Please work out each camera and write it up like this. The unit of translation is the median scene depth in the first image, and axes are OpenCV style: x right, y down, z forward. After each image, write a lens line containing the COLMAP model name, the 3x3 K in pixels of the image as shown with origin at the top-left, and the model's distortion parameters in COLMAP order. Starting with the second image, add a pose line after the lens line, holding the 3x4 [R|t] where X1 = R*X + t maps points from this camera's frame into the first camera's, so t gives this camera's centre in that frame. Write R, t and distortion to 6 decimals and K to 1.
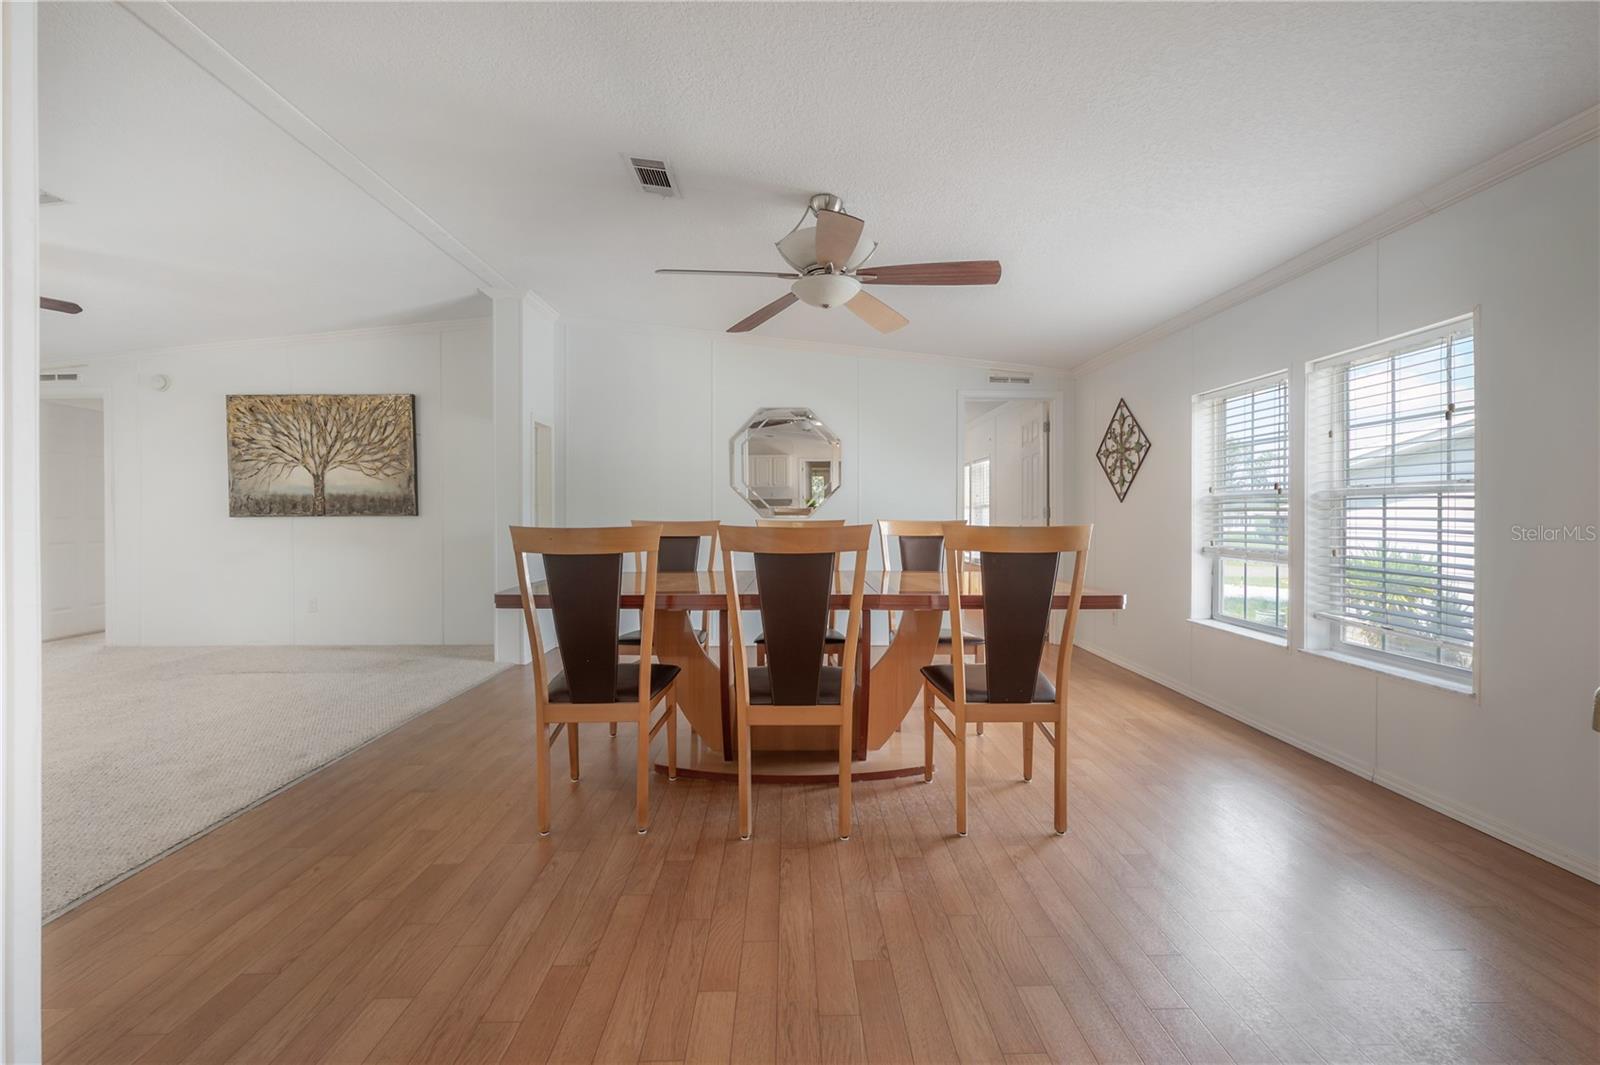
lens RADIAL K [[640.4, 0, 797.9], [0, 640.4, 518.6], [0, 0, 1]] dist [-0.006940, 0.000825]
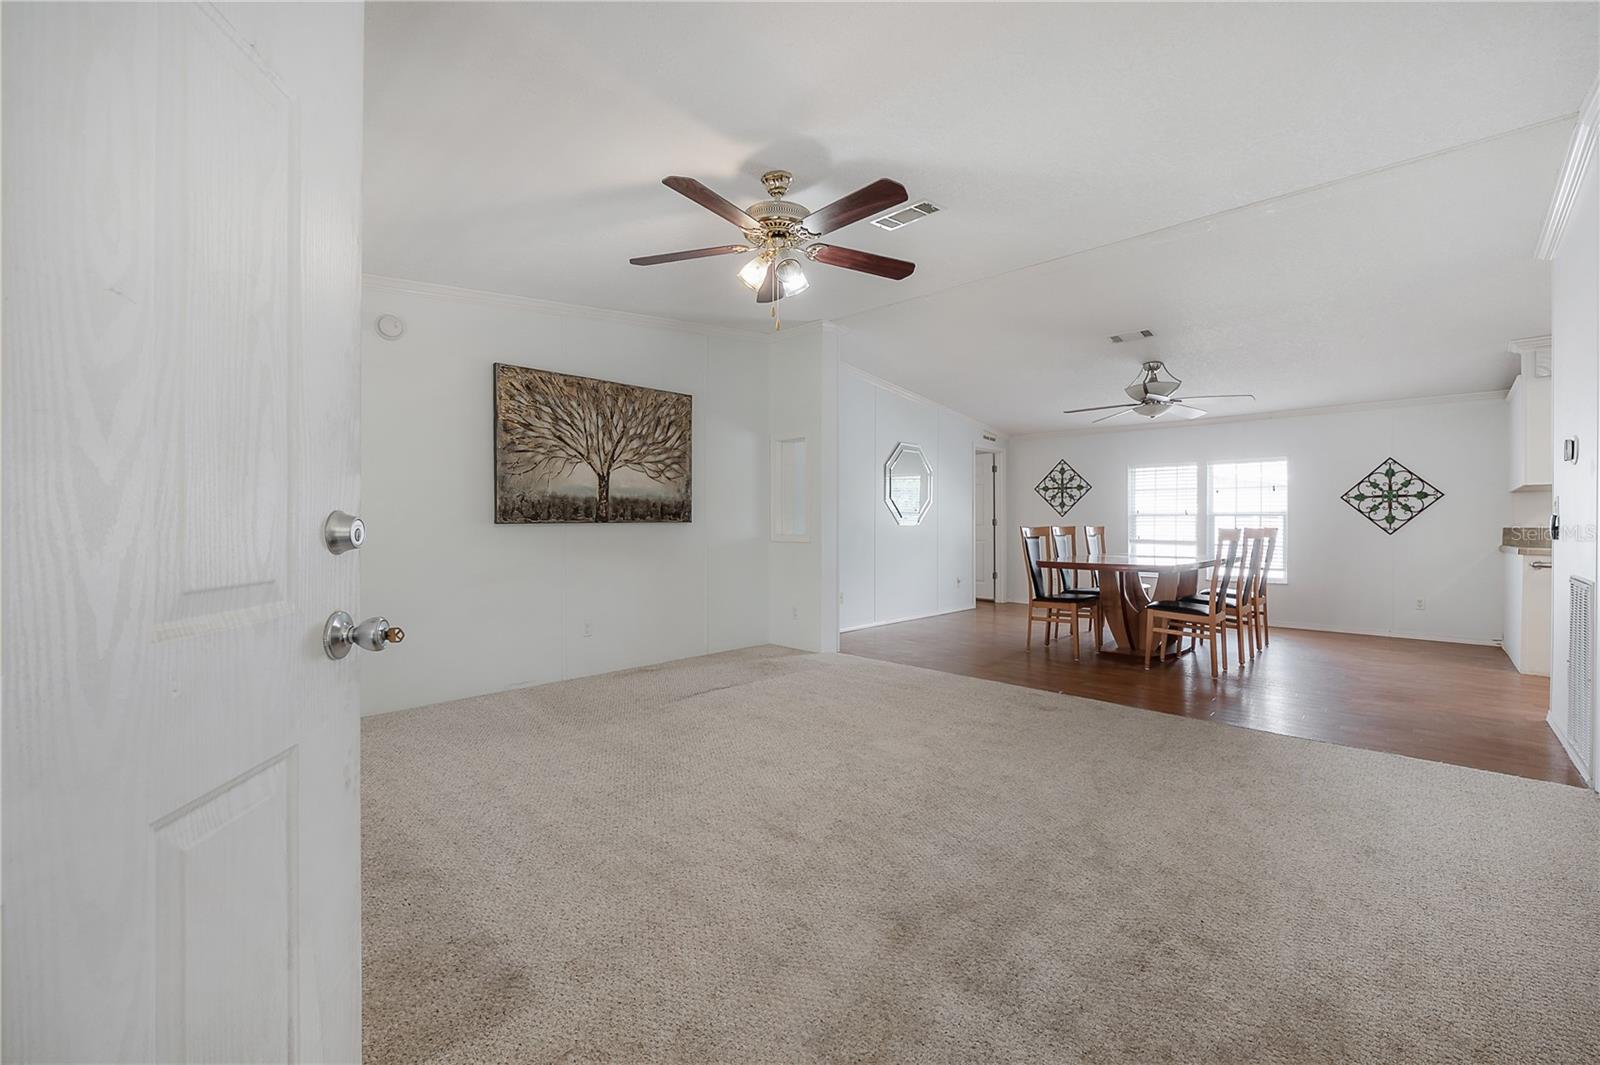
lens RADIAL K [[640.4, 0, 820.9], [0, 640.4, 538.8], [0, 0, 1]] dist [-0.006940, 0.000825]
pose [[0.705005, -0.015101, 0.709041, -1.157663], [-0.002106, 0.999724, 0.023385, -0.002762], [-0.709199, -0.017979, 0.704779, 0.183634]]
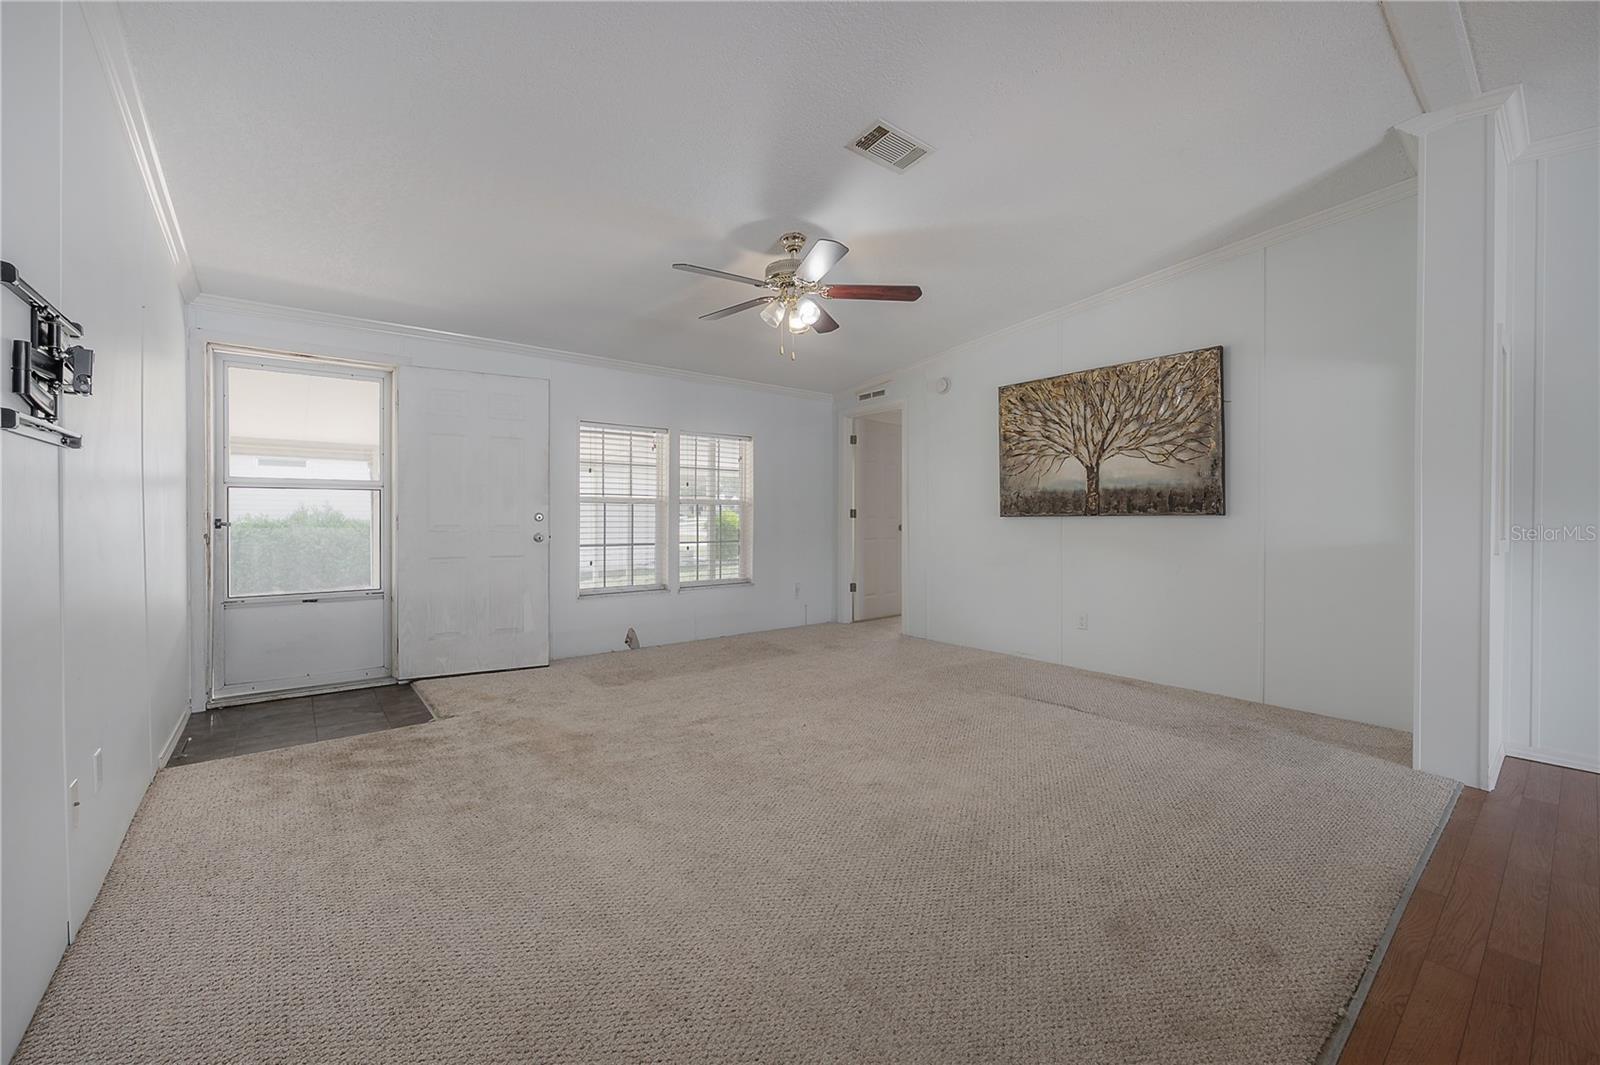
lens RADIAL K [[640.4, 0, 793.3], [0, 640.4, 527.7], [0, 0, 1]] dist [-0.006940, 0.000825]
pose [[0.600051, 0.014749, -0.799826, -0.317152], [-0.003788, 0.999871, 0.015596, 0.000200], [0.799953, -0.006329, 0.600030, 0.186429]]
